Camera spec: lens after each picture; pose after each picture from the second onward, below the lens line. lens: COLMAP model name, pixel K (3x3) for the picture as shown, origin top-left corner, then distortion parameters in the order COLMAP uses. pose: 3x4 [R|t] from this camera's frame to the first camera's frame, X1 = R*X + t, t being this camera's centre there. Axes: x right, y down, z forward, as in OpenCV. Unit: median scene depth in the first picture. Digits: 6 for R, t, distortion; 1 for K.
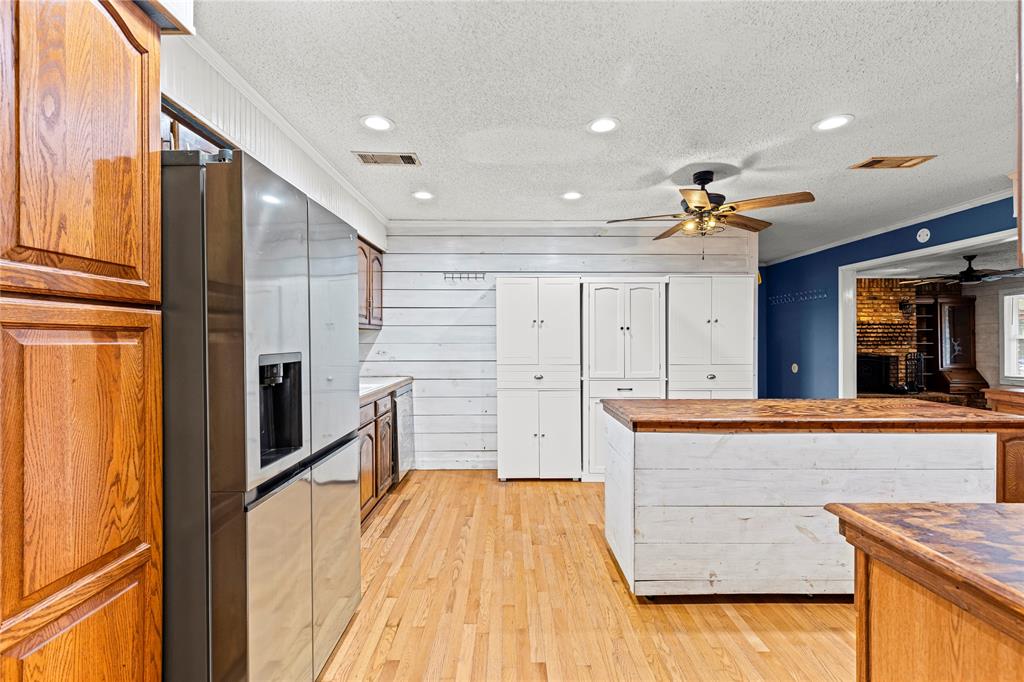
lens RADIAL K [[467.9, 0, 522.2], [0, 467.9, 341.0], [0, 0, 1]] dist [0.005949, 0.000549]
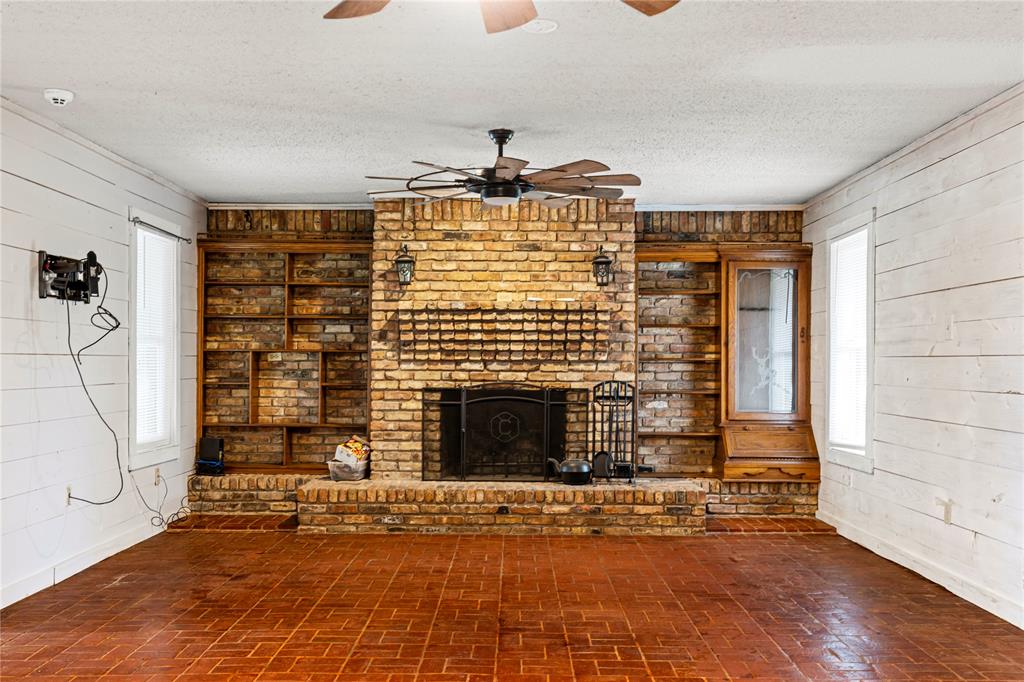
lens RADIAL K [[994.3, 0, 514.1], [0, 994.3, 363.8], [0, 0, 1]] dist [0.021200, 0.000000]
pose [[0.999498, 0.008430, -0.030525, 0.762454], [-0.008225, 0.999943, 0.006843, 0.004331], [0.030581, -0.006588, 0.999511, 0.135971]]
